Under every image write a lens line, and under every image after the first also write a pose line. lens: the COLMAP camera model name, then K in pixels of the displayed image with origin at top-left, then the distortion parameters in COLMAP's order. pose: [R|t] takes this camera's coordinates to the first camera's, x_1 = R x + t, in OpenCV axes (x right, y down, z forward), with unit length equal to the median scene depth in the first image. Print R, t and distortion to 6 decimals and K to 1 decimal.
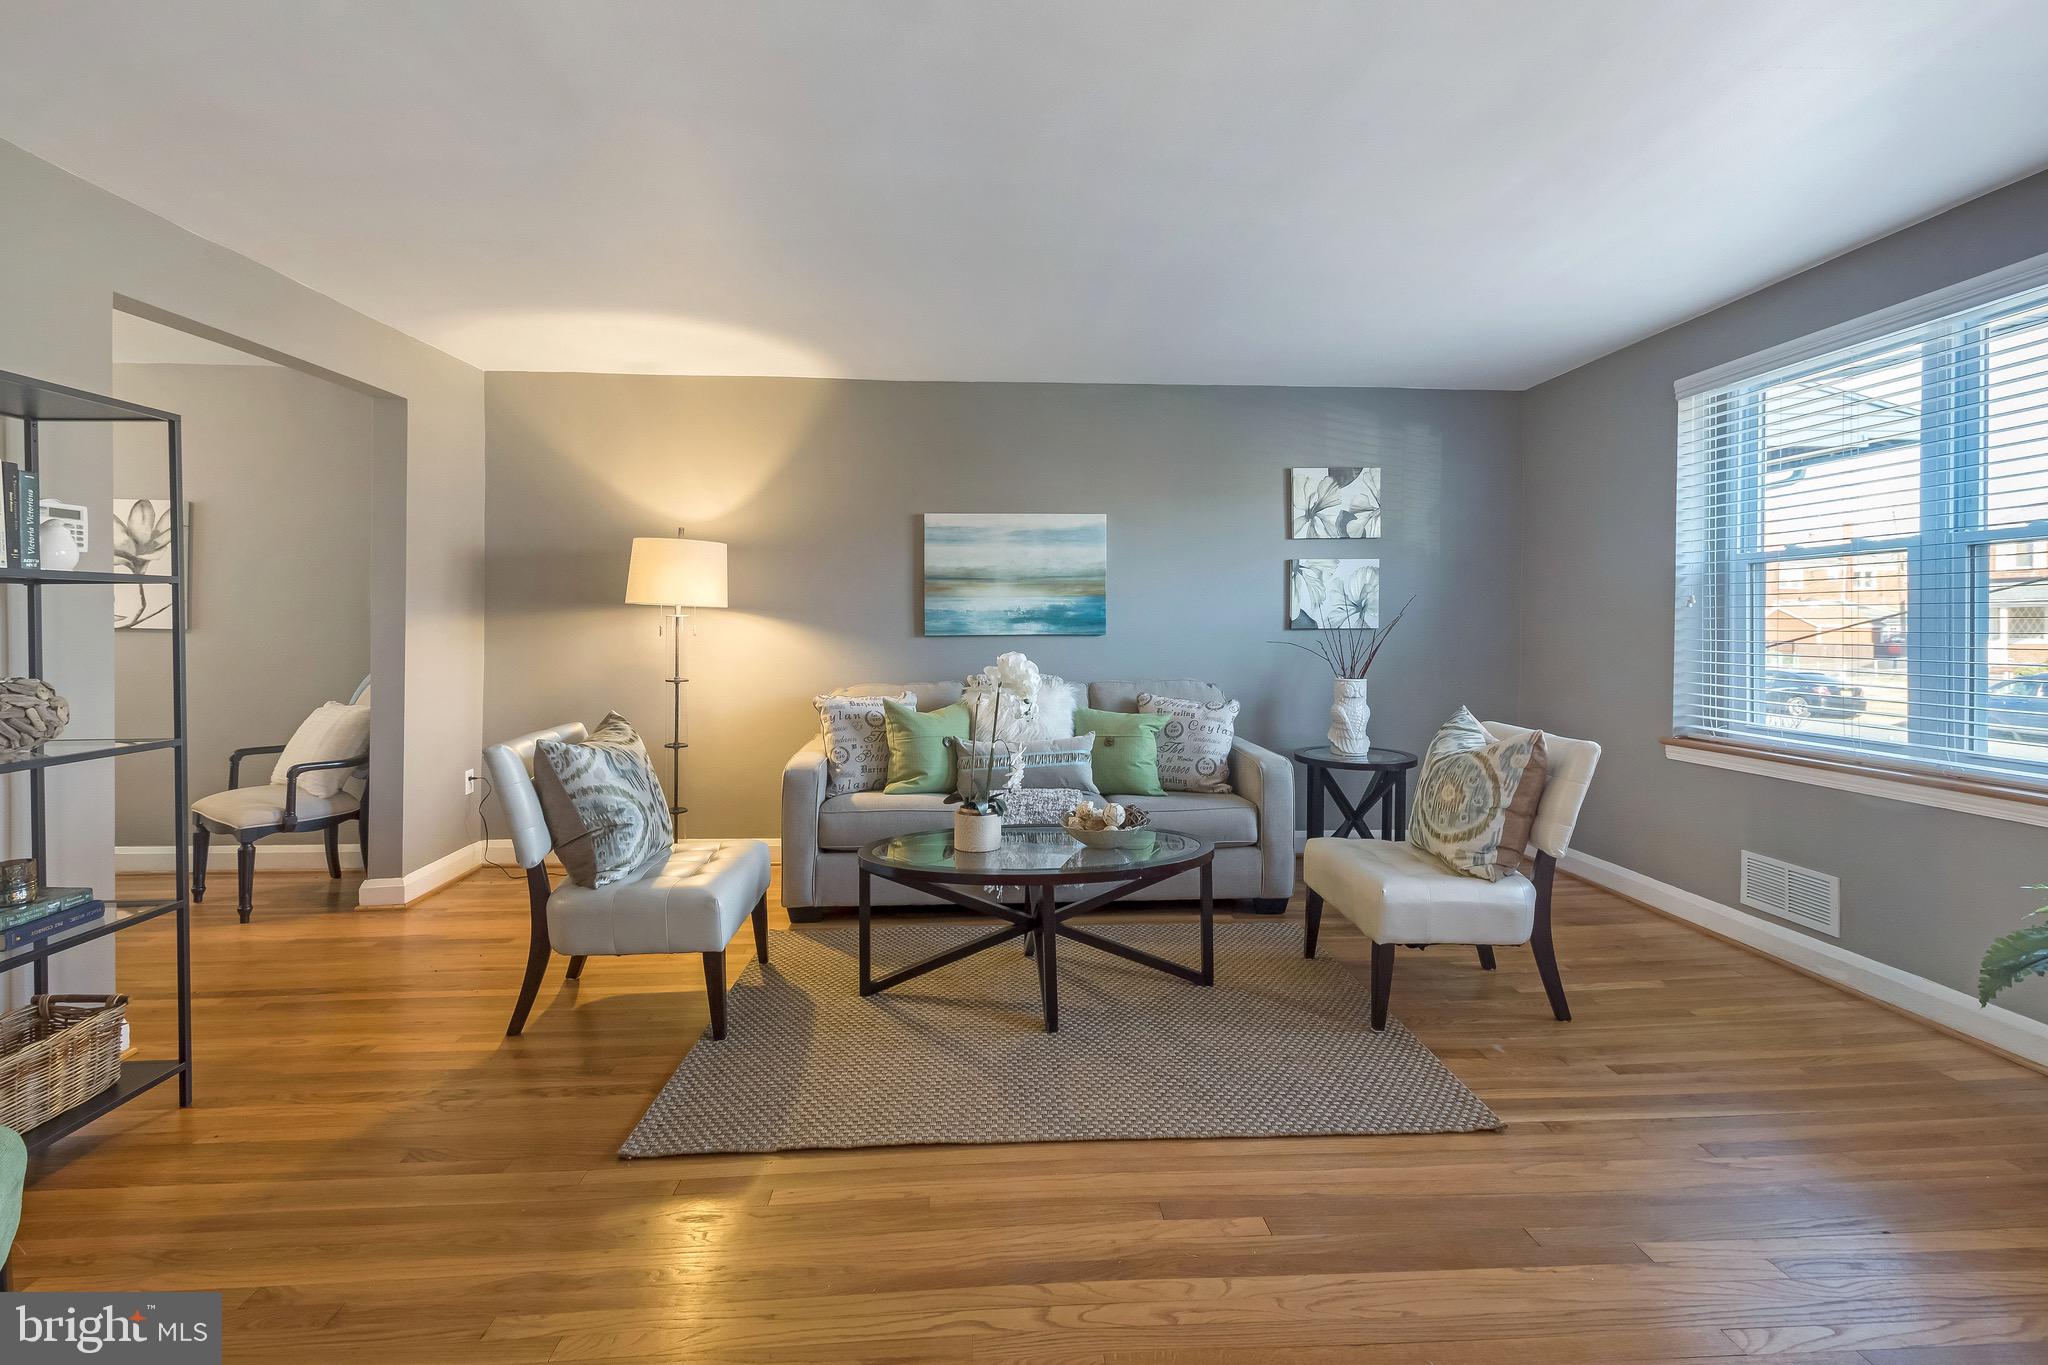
lens RADIAL K [[958.1, 0, 1024.2], [0, 958.1, 623.3], [0, 0, 1]] dist [0.002871, -0.000465]
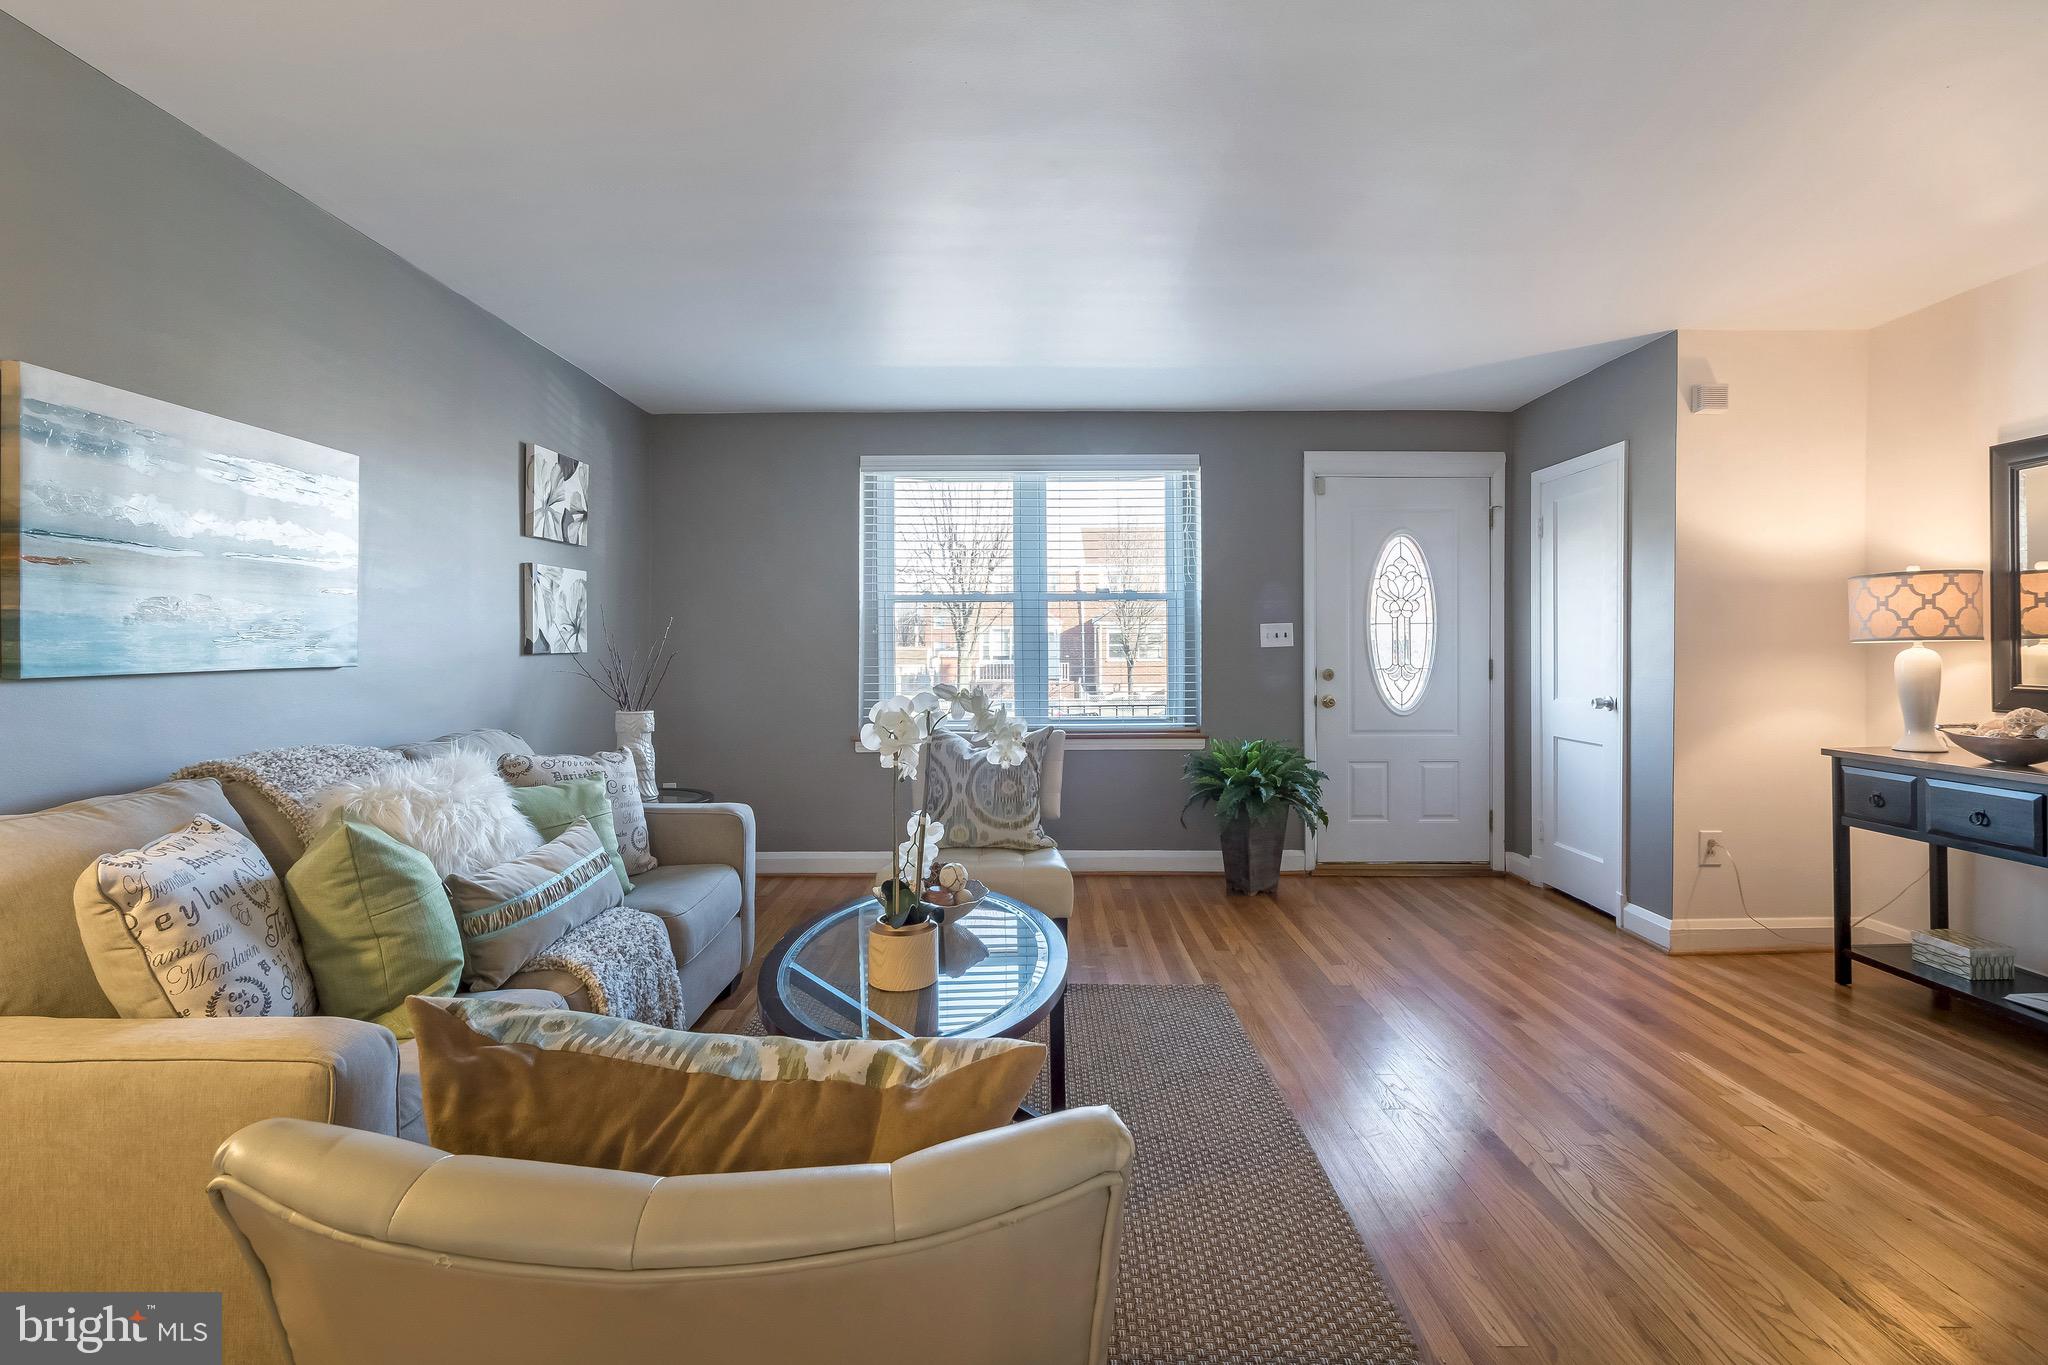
lens RADIAL K [[942.5, 0, 1020.8], [0, 942.5, 644.4], [0, 0, 1]] dist [0.006693, 0.000329]
pose [[0.068965, 0.001346, 0.997618, -0.479677], [0.000462, 0.999999, -0.001381, -0.000595], [-0.997619, 0.000556, 0.068964, 0.603384]]
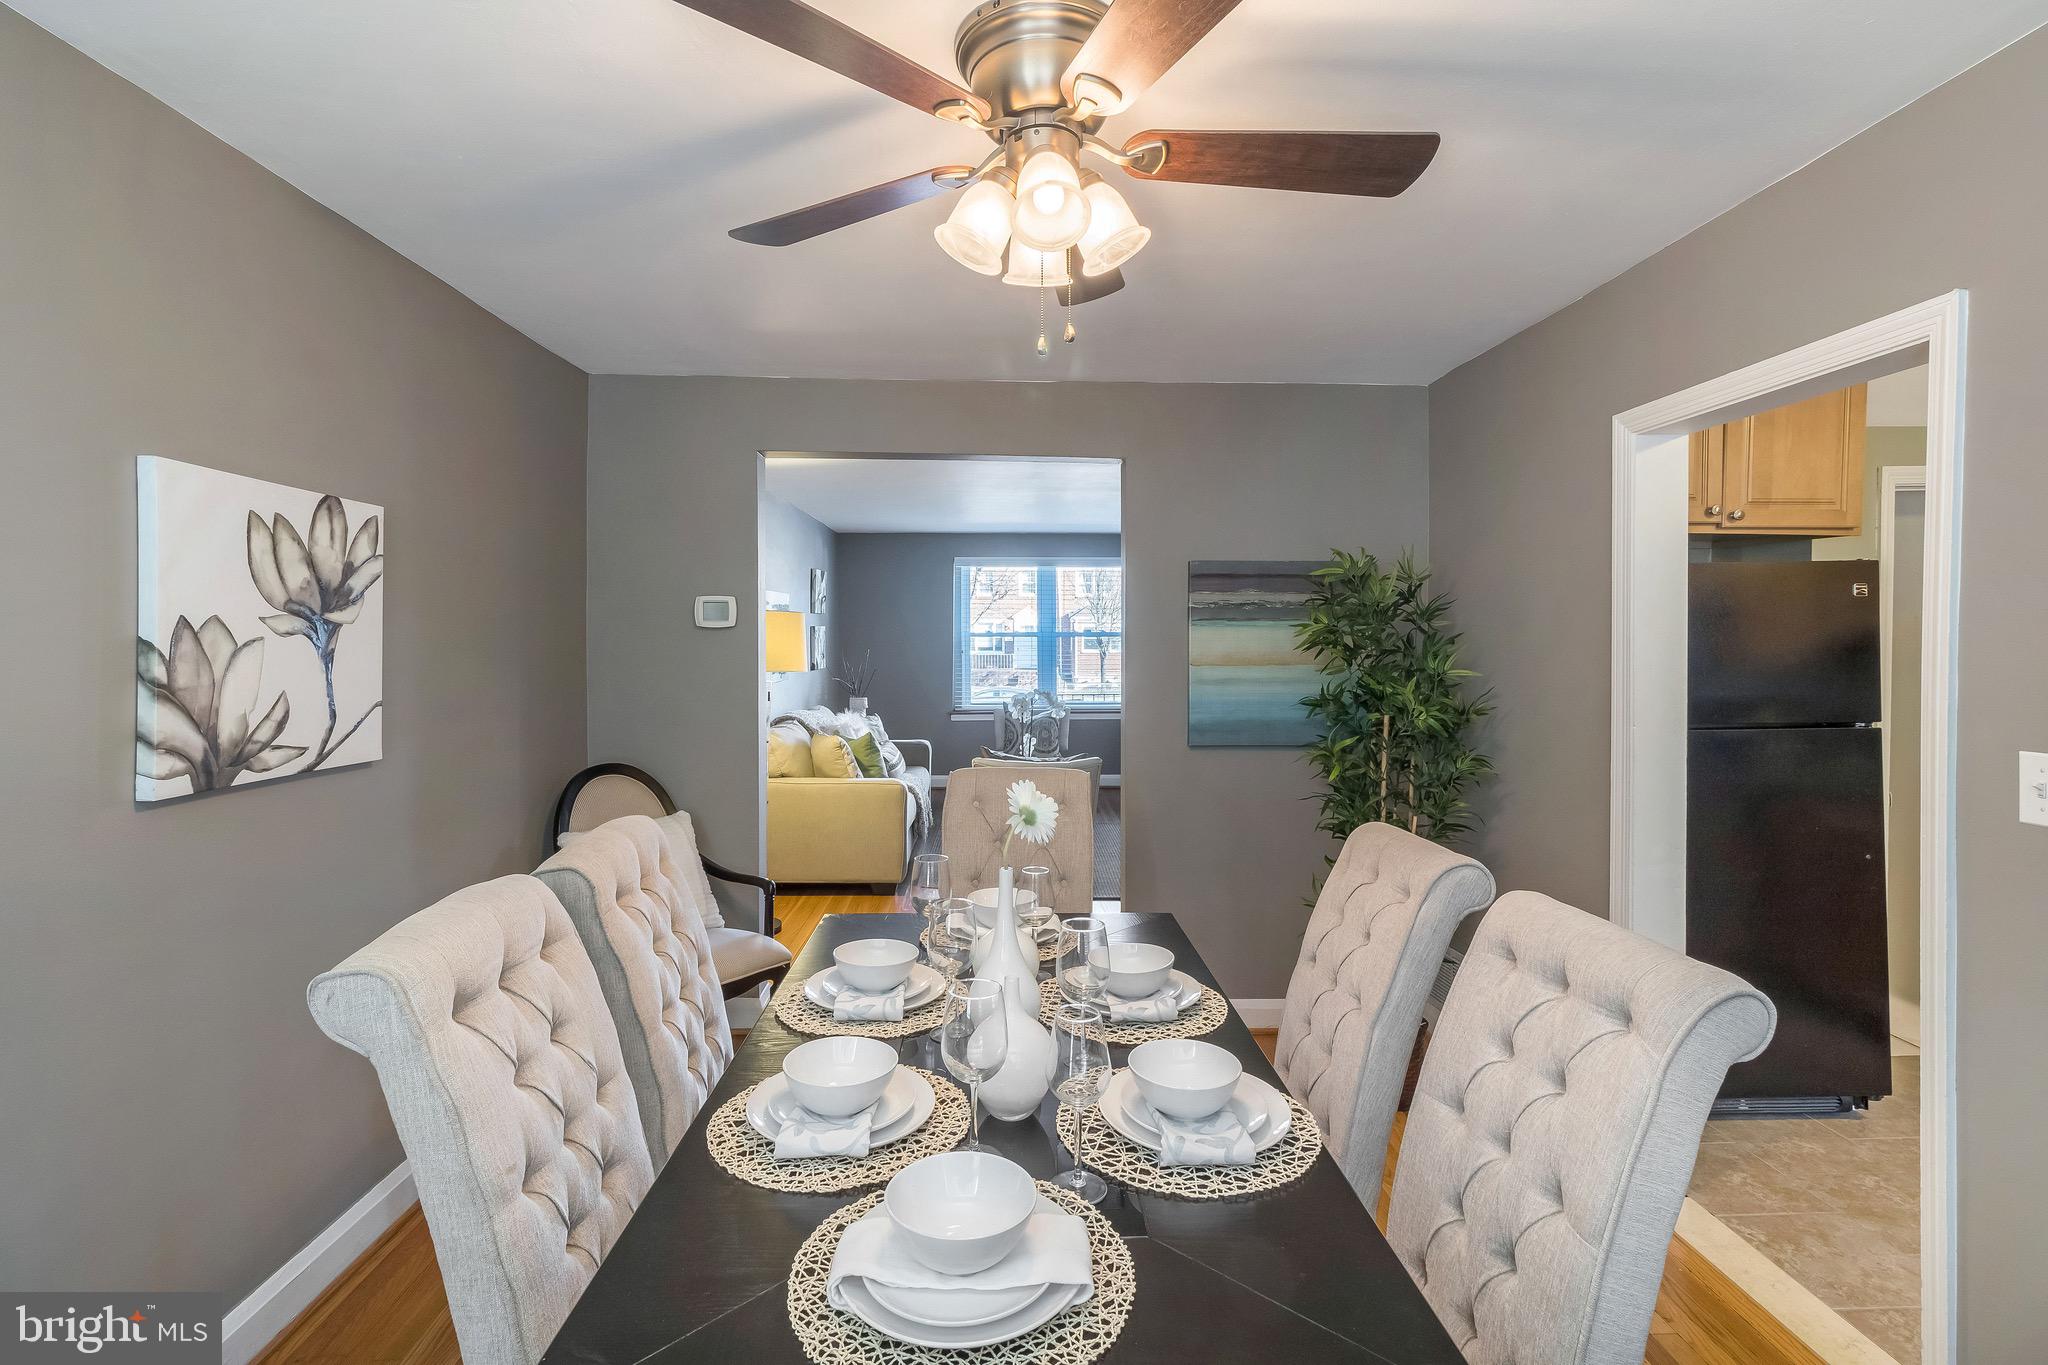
lens RADIAL K [[942.5, 0, 1020.8], [0, 942.5, 644.4], [0, 0, 1]] dist [0.006693, 0.000329]
pose [[0.041075, -0.013051, 0.999071, -1.370633], [-0.005396, 0.999897, 0.013284, -0.063501], [-0.999141, -0.005936, 0.041000, 0.640926]]
